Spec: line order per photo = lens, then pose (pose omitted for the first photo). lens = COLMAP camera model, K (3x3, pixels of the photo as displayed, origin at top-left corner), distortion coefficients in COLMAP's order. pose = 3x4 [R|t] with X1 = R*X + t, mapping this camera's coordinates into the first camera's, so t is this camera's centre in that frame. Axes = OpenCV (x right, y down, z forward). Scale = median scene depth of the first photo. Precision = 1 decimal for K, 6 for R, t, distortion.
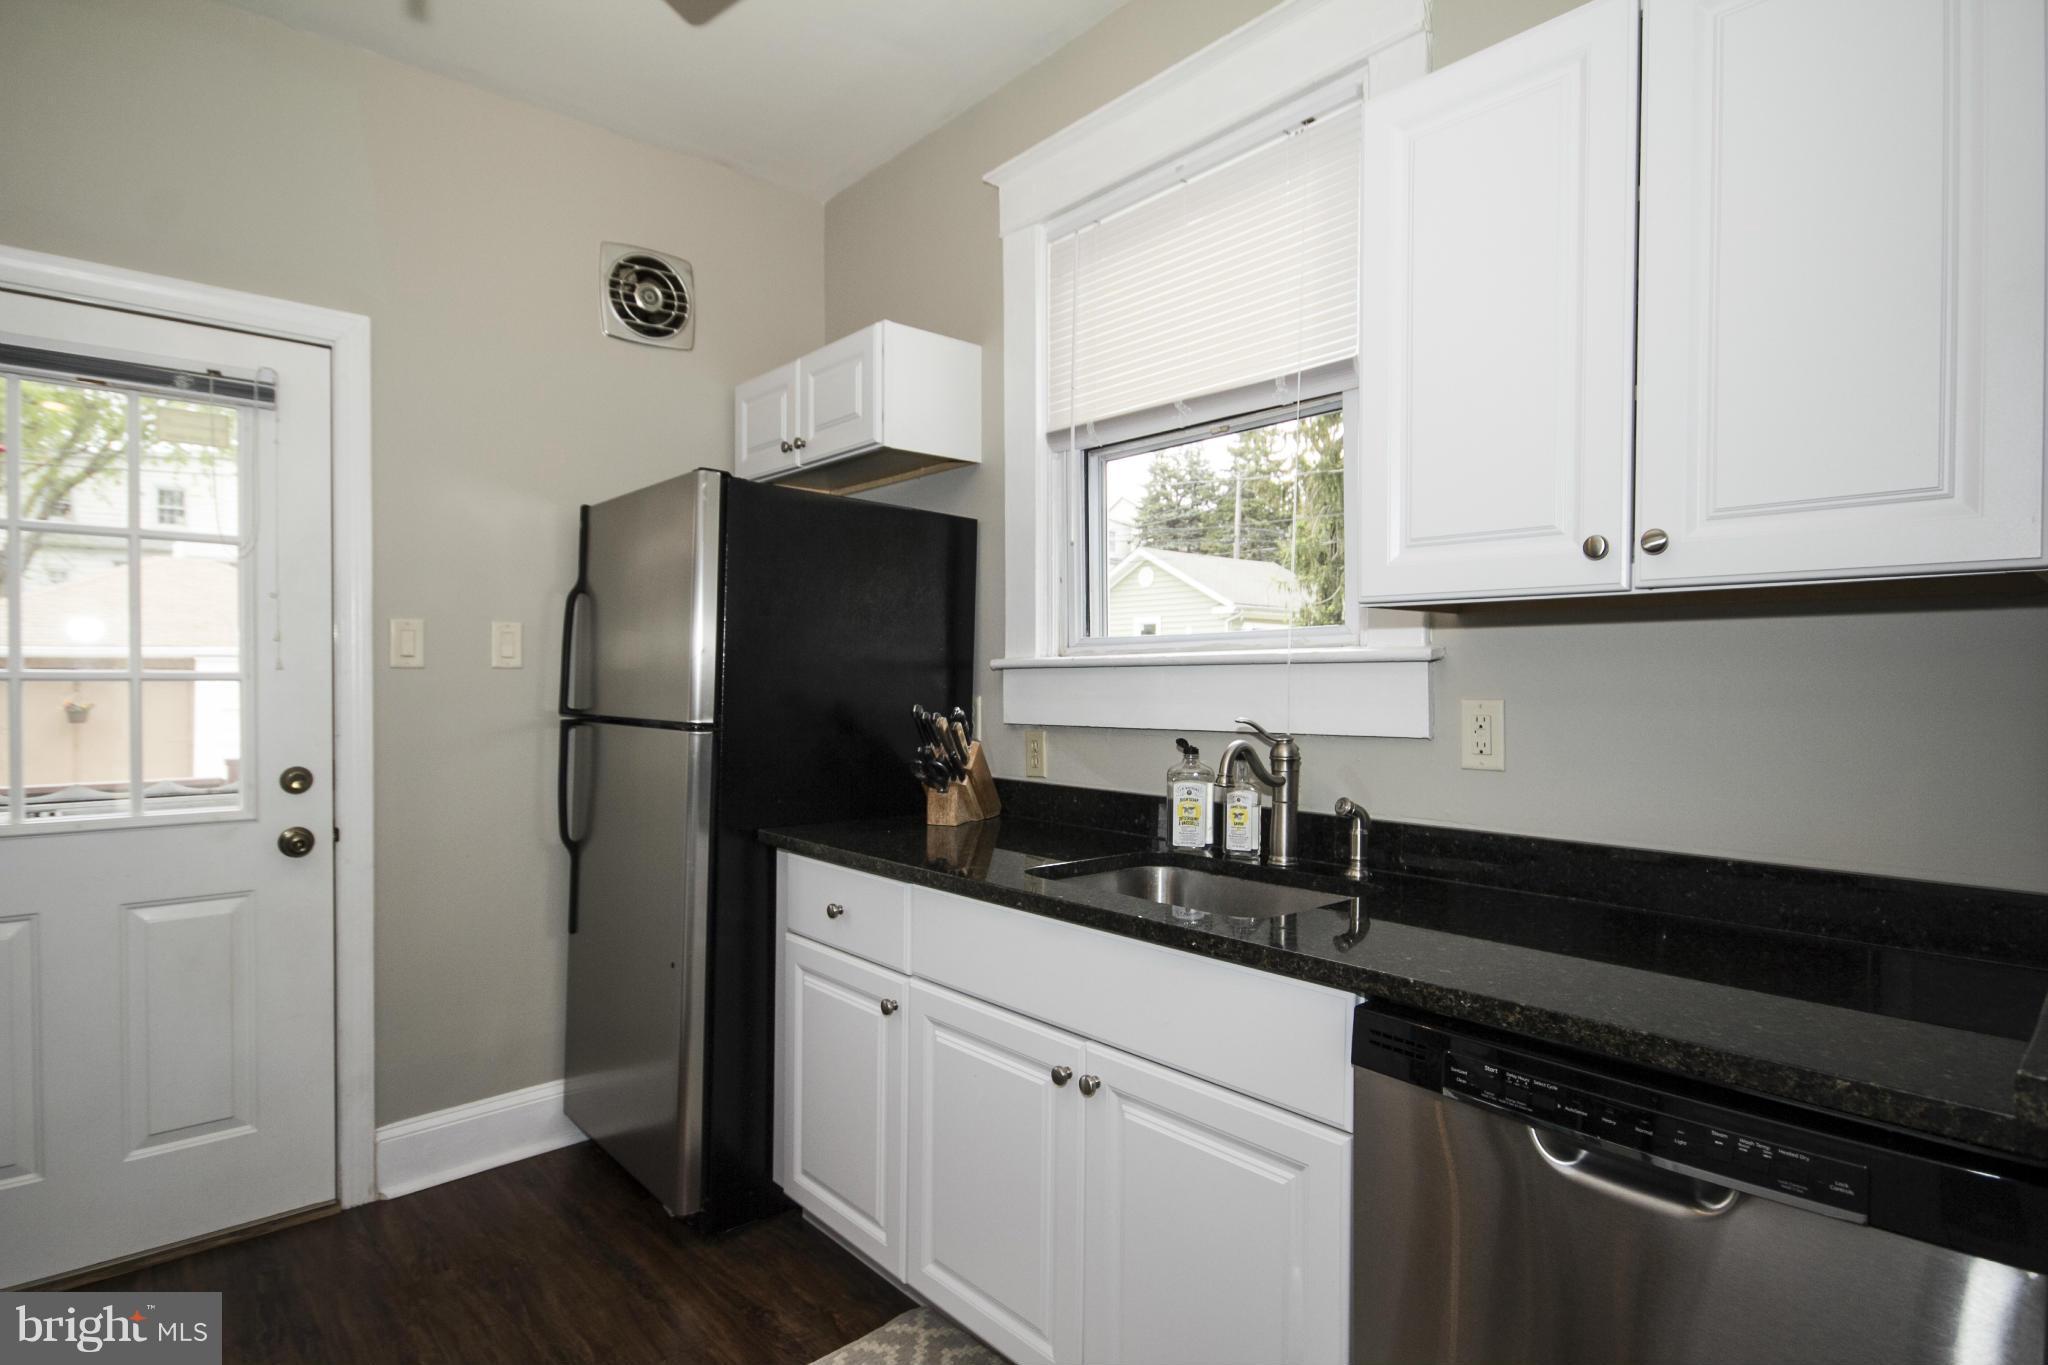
lens RADIAL K [[1040.7, 0, 1022.5], [0, 1040.7, 692.9], [0, 0, 1]] dist [-0.015312, 0.011039]
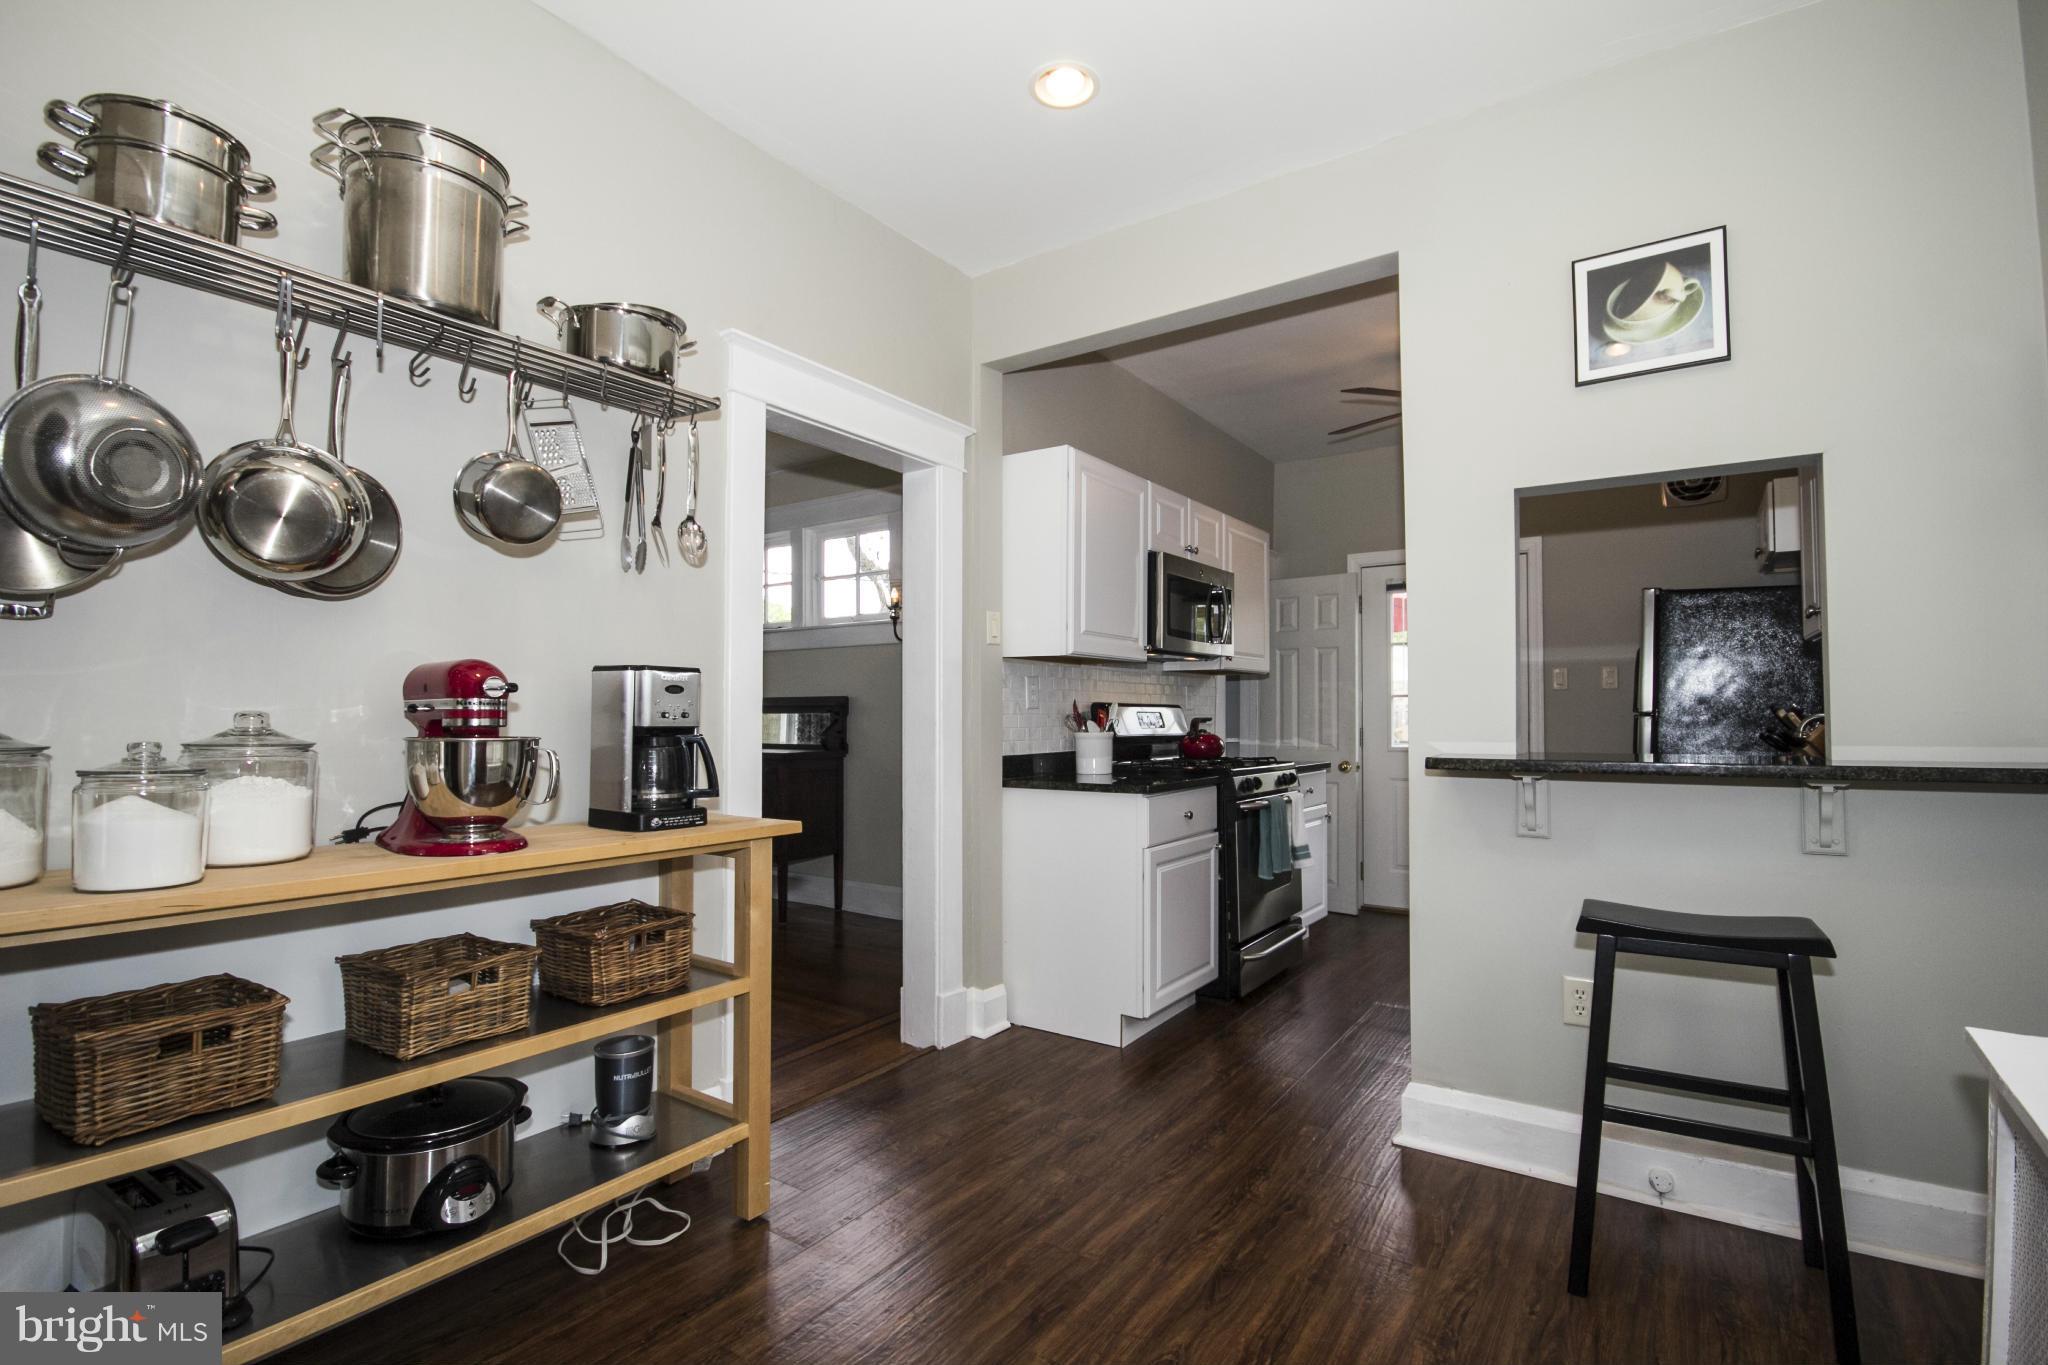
lens RADIAL K [[973.5, 0, 1025.4], [0, 973.5, 698.2], [0, 0, 1]] dist [-0.000978, -0.008433]
pose [[0.231503, -0.026761, -0.972466, 1.101902], [-0.014612, 0.999413, -0.030981, 0.067636], [0.972725, 0.021382, 0.230976, -0.547542]]
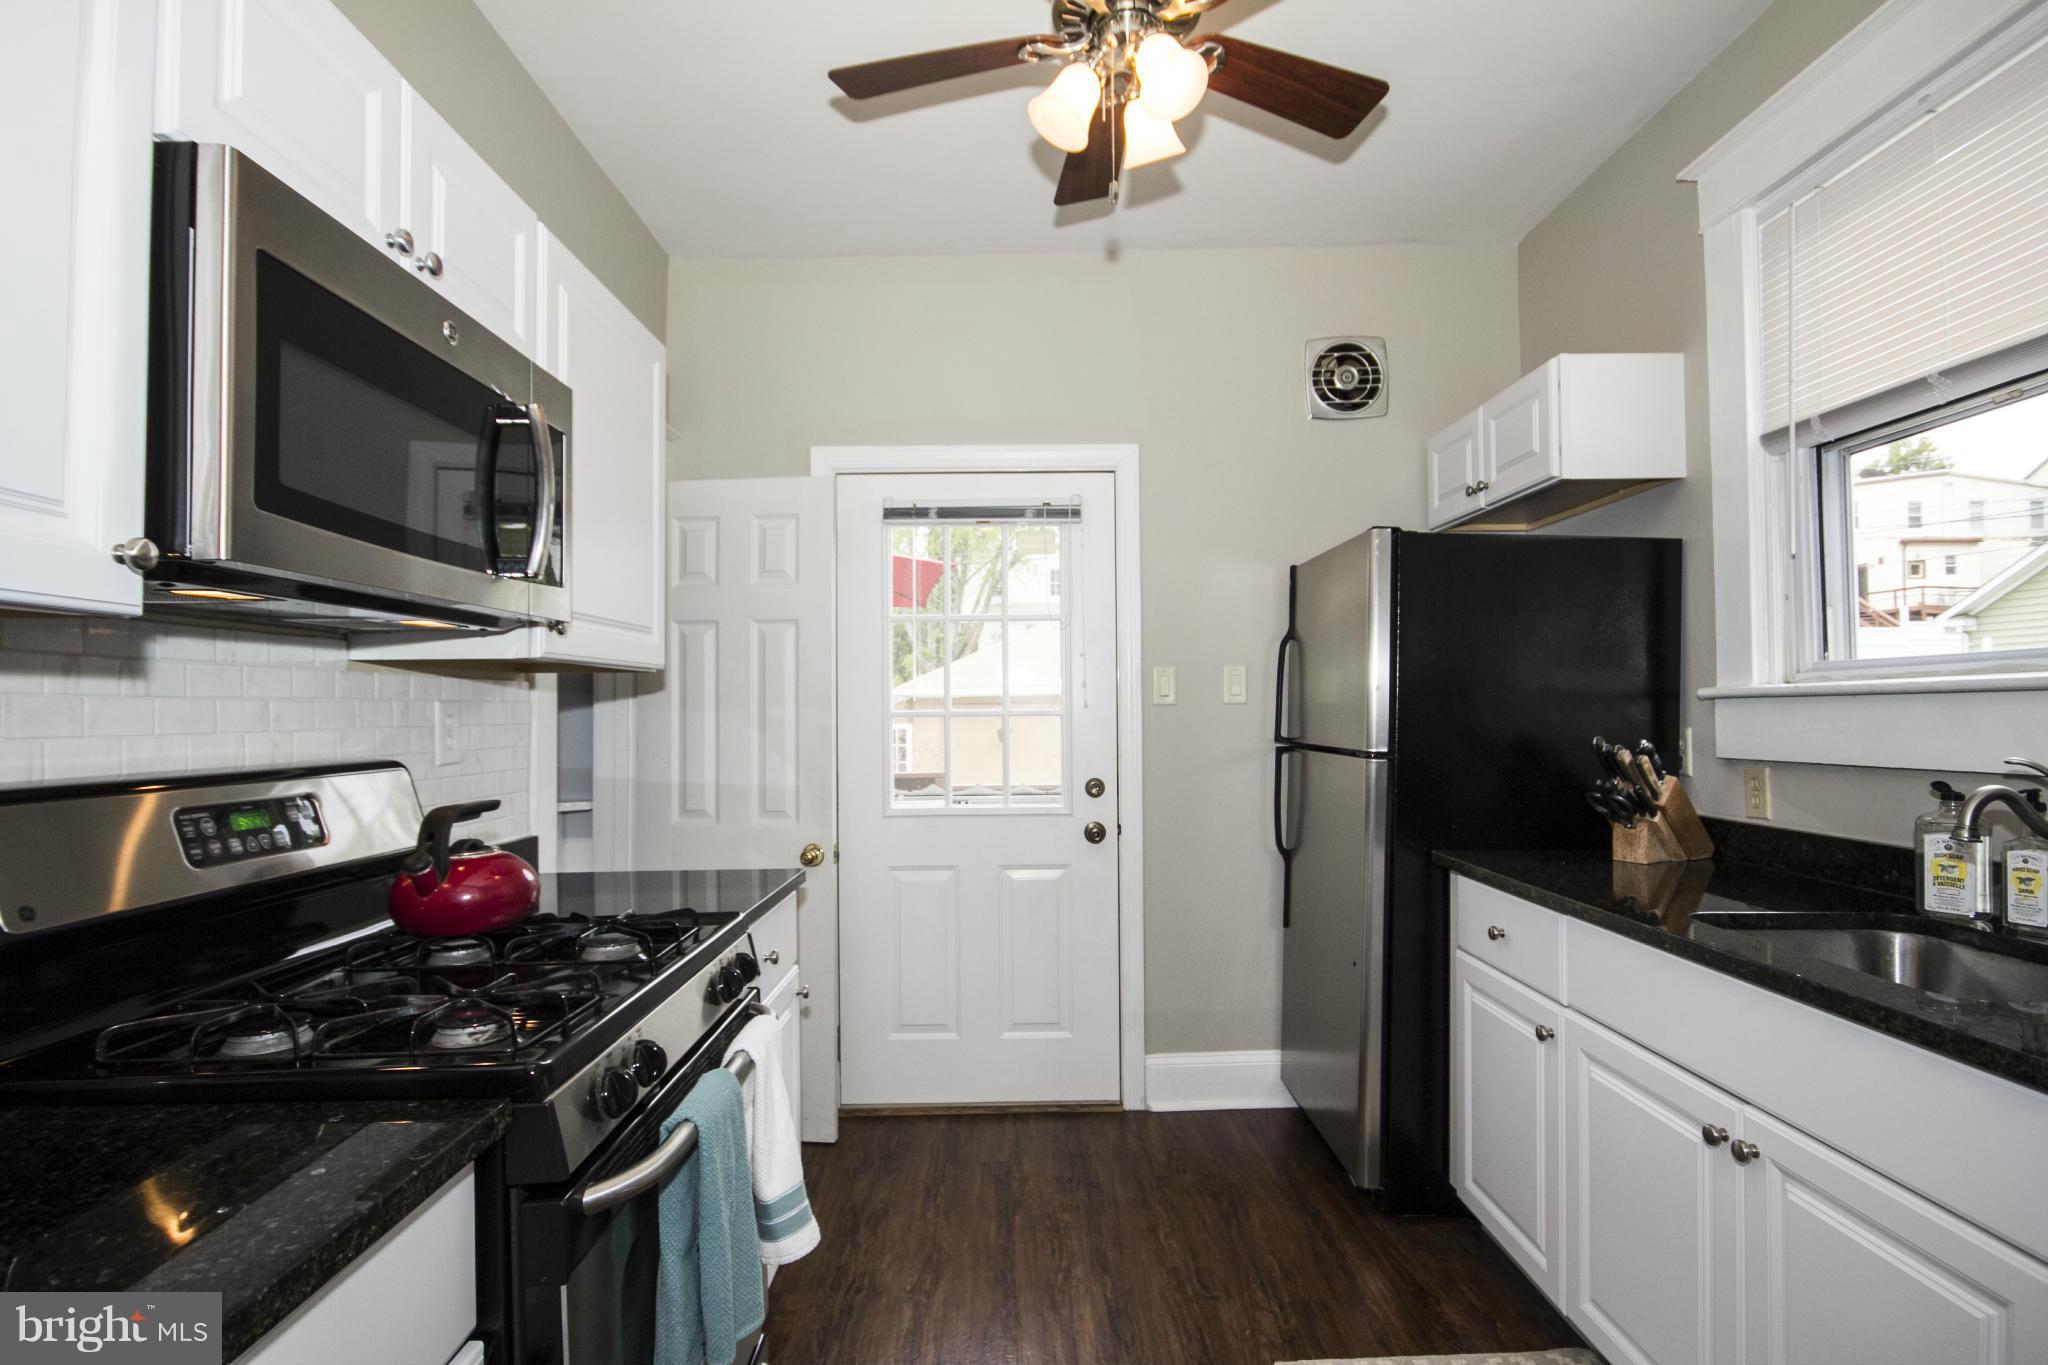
lens RADIAL K [[973.5, 0, 1025.4], [0, 973.5, 698.2], [0, 0, 1]] dist [-0.000978, -0.008433]
pose [[0.754532, -0.017510, -0.656030, 0.088522], [0.002562, 0.999715, -0.023738, -0.004501], [0.656258, 0.016230, 0.754362, -0.044918]]
